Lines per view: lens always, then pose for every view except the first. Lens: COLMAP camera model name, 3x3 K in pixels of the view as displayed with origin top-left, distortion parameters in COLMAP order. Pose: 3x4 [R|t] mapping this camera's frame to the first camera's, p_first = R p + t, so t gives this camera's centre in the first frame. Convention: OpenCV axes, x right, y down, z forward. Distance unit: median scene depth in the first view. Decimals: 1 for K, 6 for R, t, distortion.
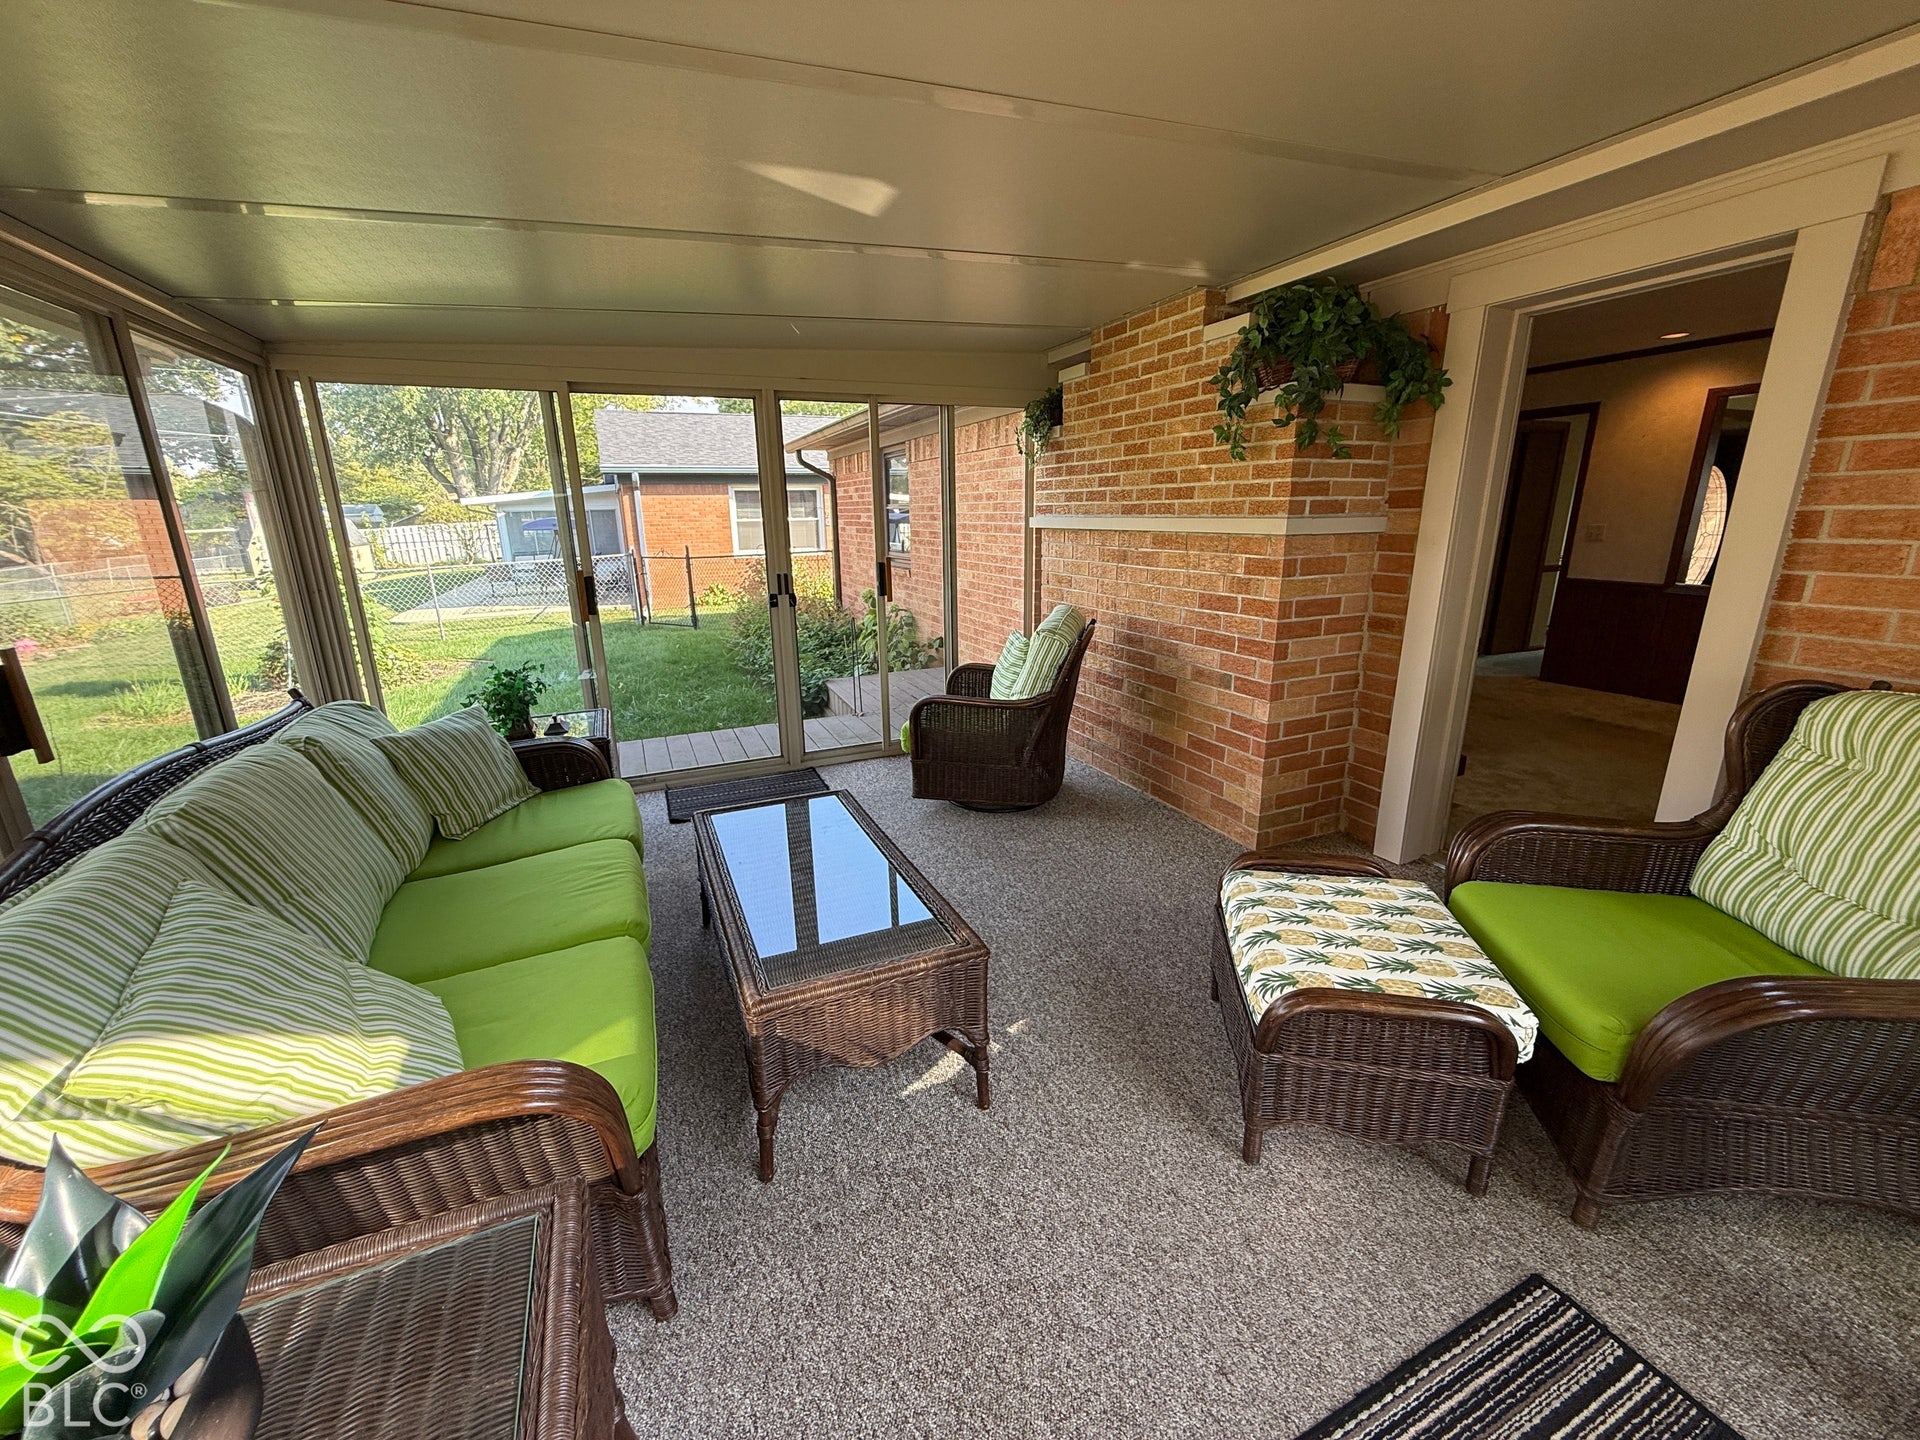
lens RADIAL K [[768.0, 0, 960.0], [0, 768.0, 720.0], [0, 0, 1]] dist [-0.000377, 0.000136]
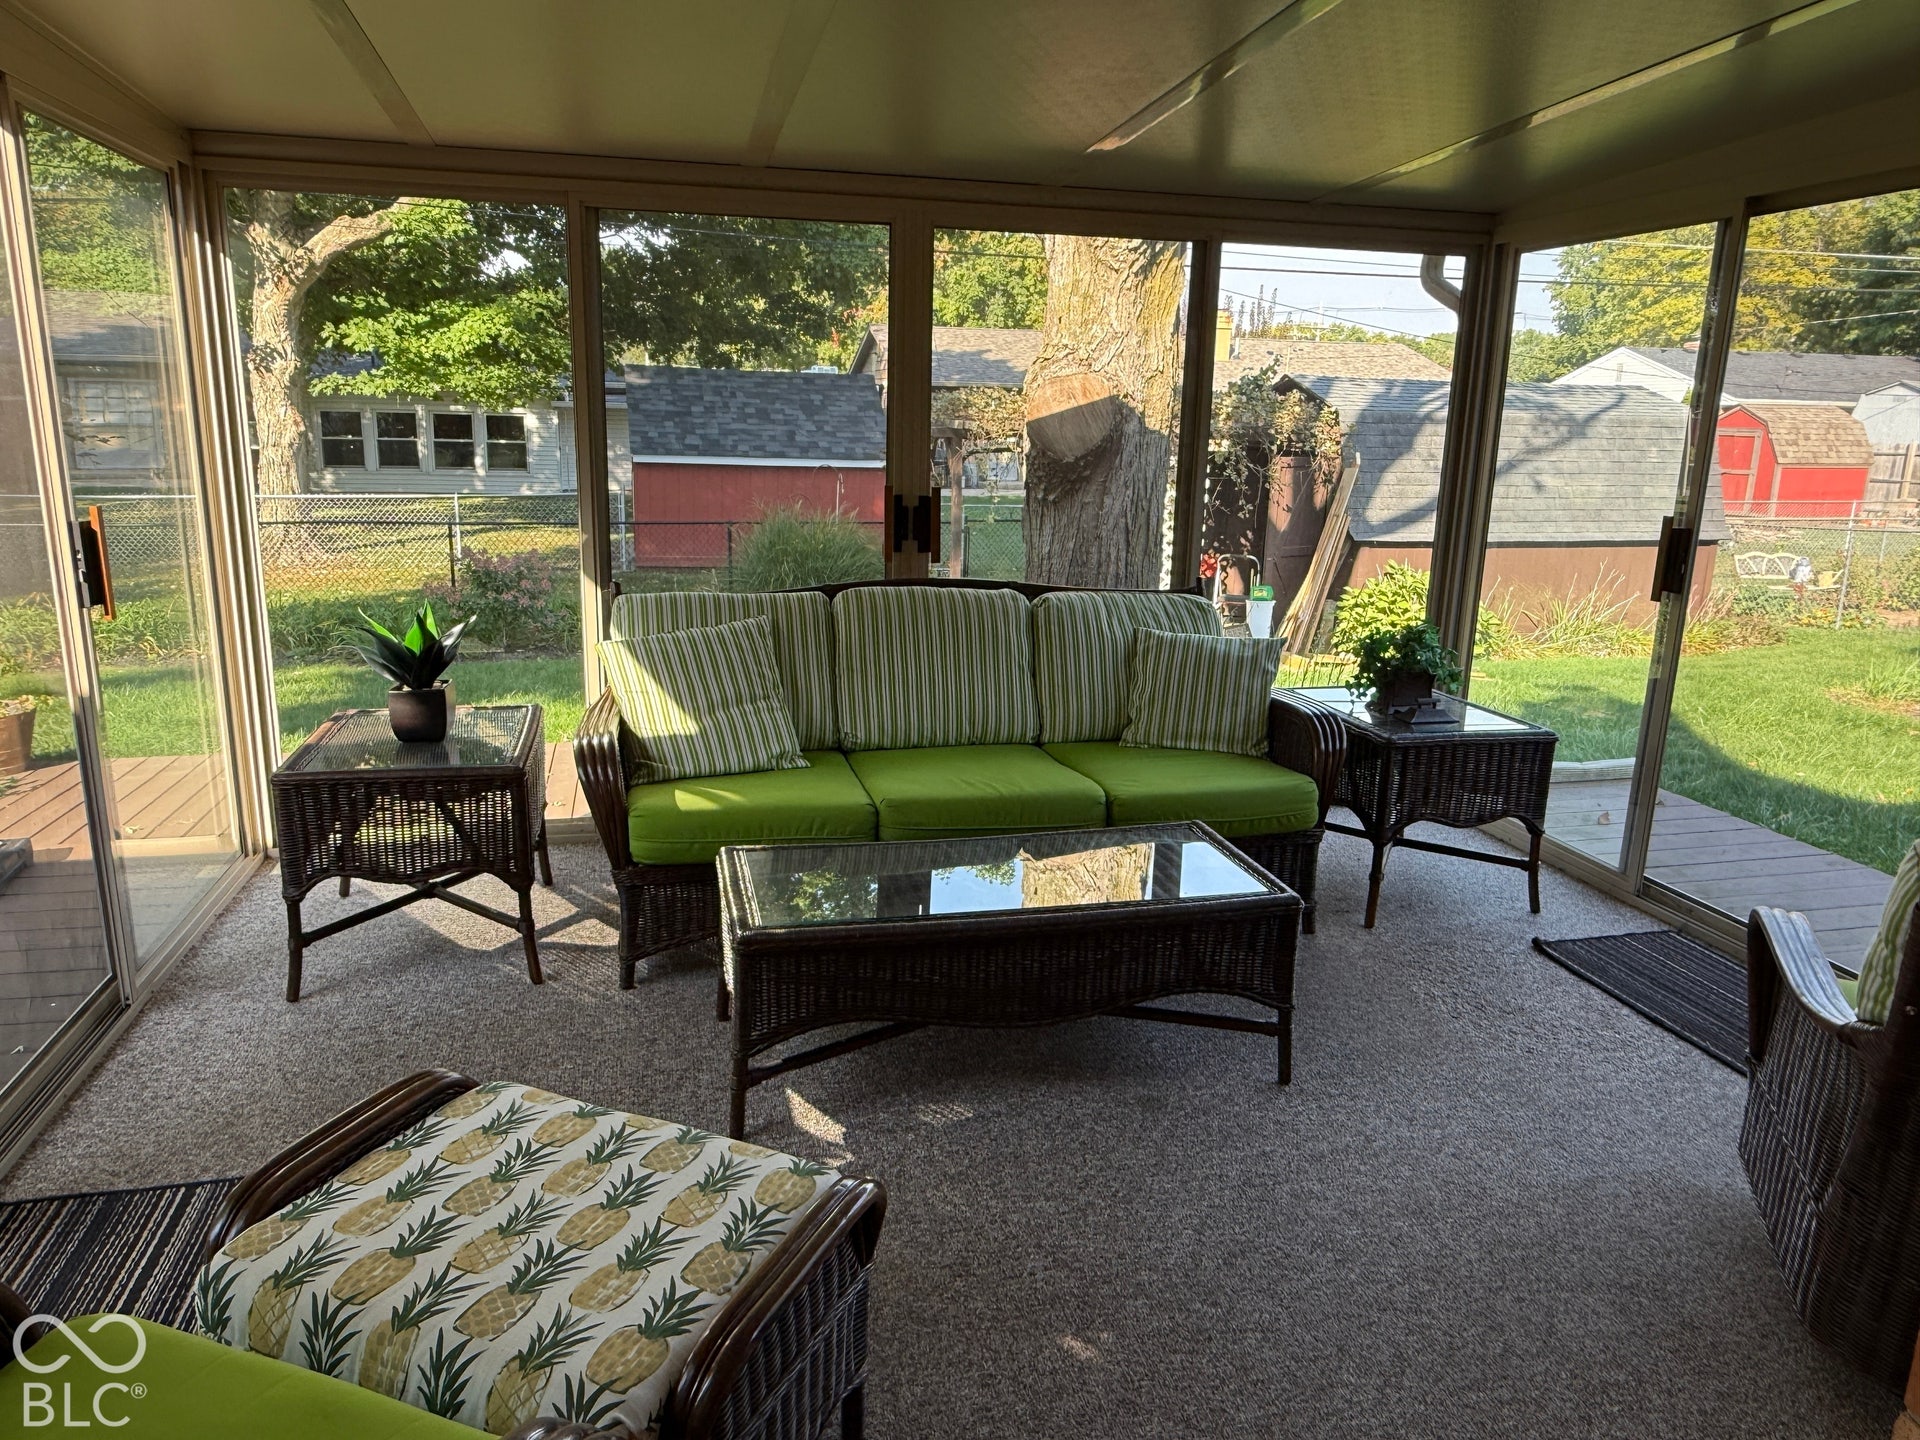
lens RADIAL K [[1336.7, 0, 960.0], [0, 1336.7, 720.0], [0, 0, 1]] dist [-0.002303, 0.001216]
pose [[-0.186509, 0.236971, -0.953446, 1.307481], [-0.278411, 0.917943, 0.282609, -0.387581], [0.942179, 0.318159, -0.105229, 1.315357]]
